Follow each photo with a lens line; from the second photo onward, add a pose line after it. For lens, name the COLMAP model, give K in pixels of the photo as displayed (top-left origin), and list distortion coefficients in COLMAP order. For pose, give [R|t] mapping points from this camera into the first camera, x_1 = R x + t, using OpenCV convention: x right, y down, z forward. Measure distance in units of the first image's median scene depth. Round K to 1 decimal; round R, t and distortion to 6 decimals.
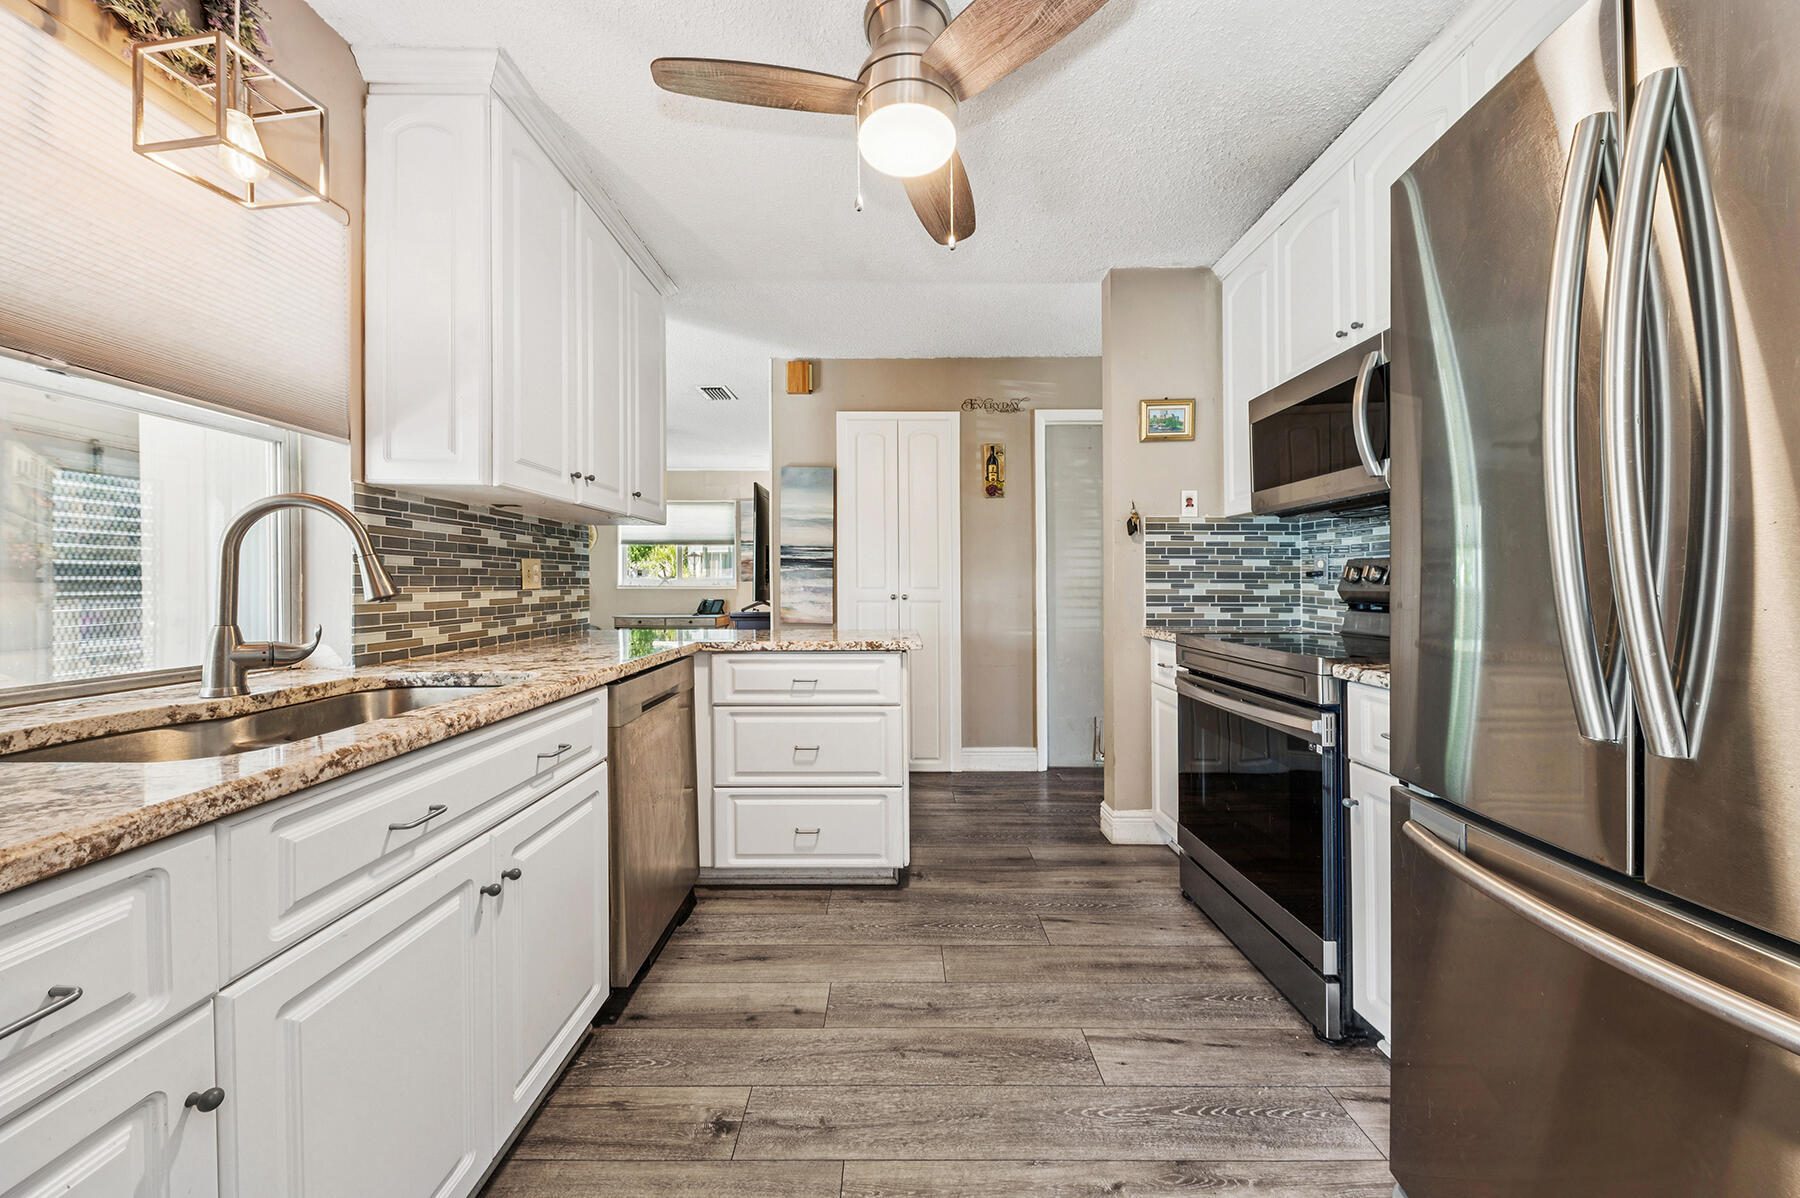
lens RADIAL K [[649.5, 0, 901.1], [0, 649.5, 586.6], [0, 0, 1]] dist [0.002014, -0.000514]
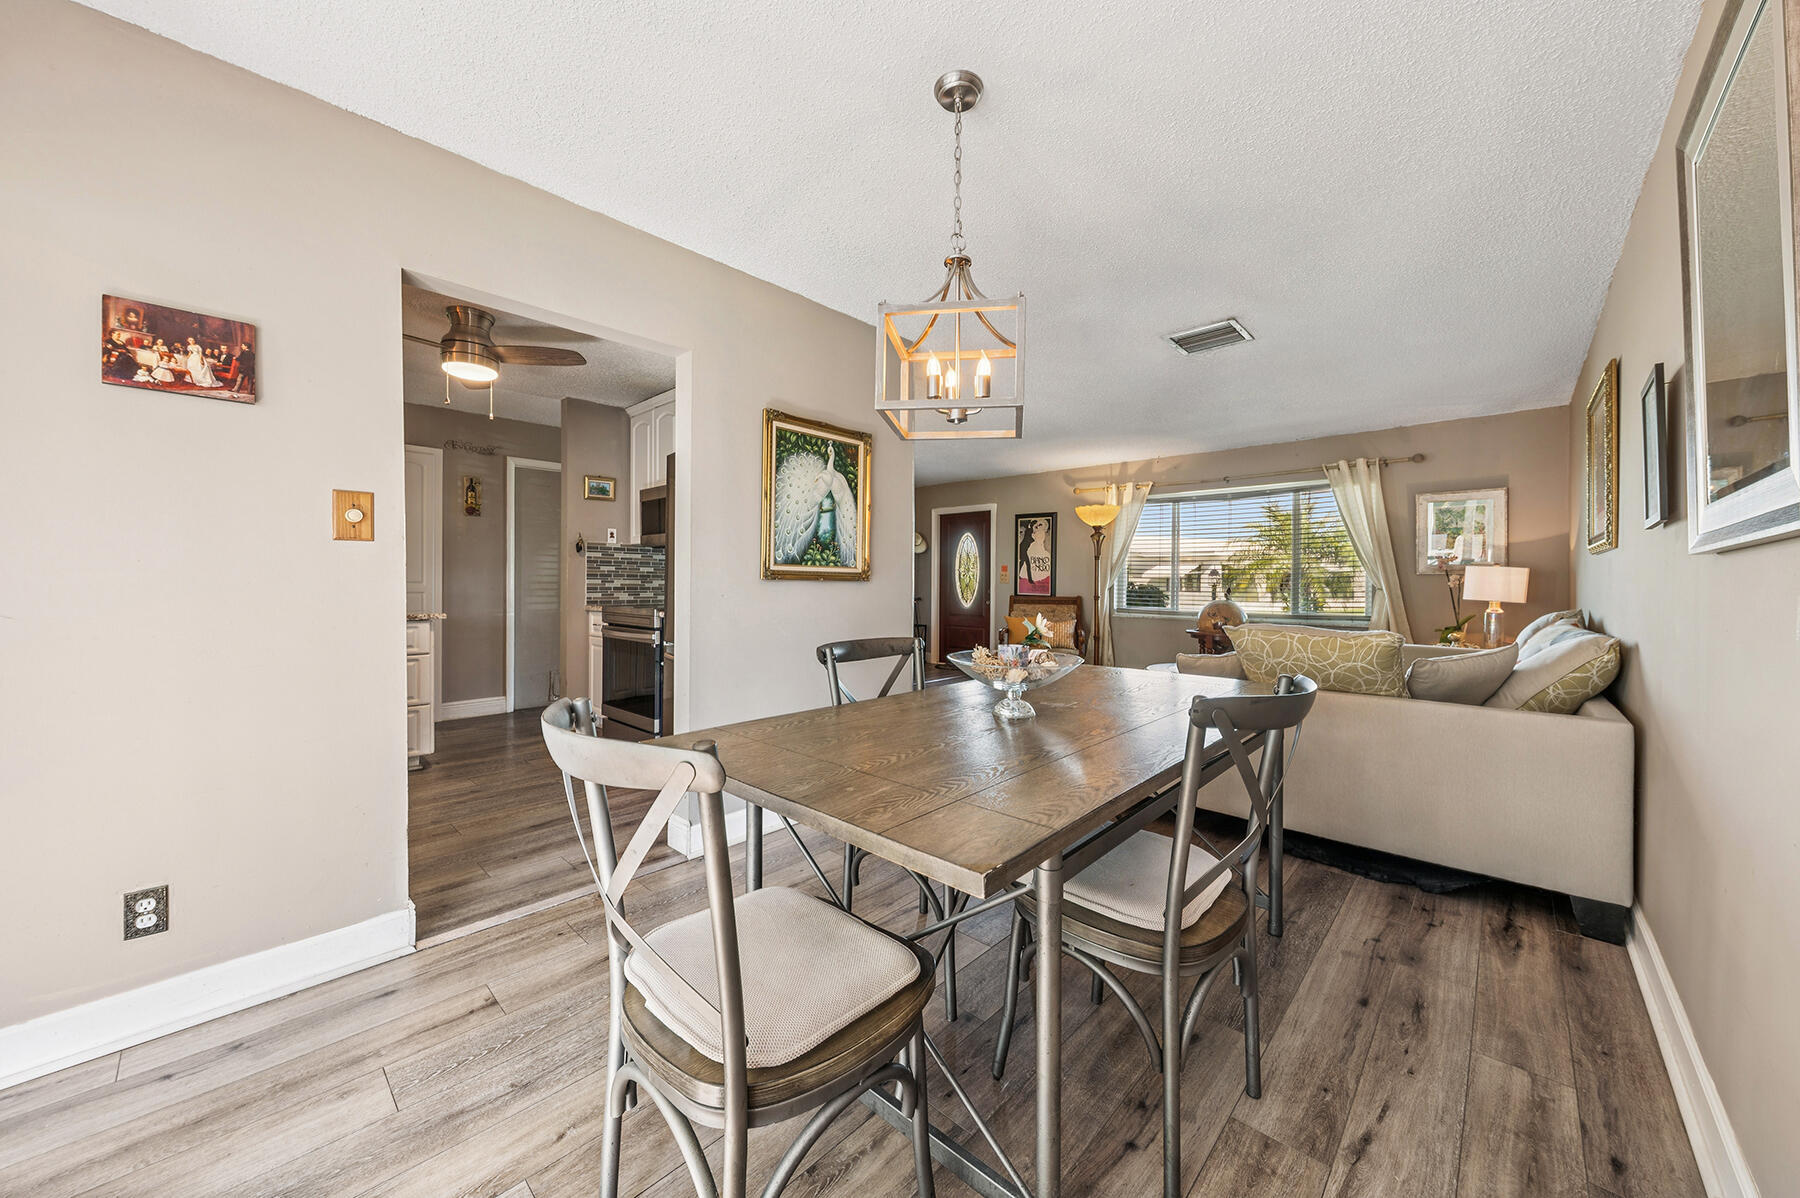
lens RADIAL K [[649.5, 0, 890.7], [0, 649.5, 571.4], [0, 0, 1]] dist [0.002014, -0.000514]
pose [[0.701549, 0.013140, 0.712500, -0.299120], [-0.004028, 0.999887, -0.014474, -0.006366], [-0.712610, 0.007284, 0.701523, -0.820179]]
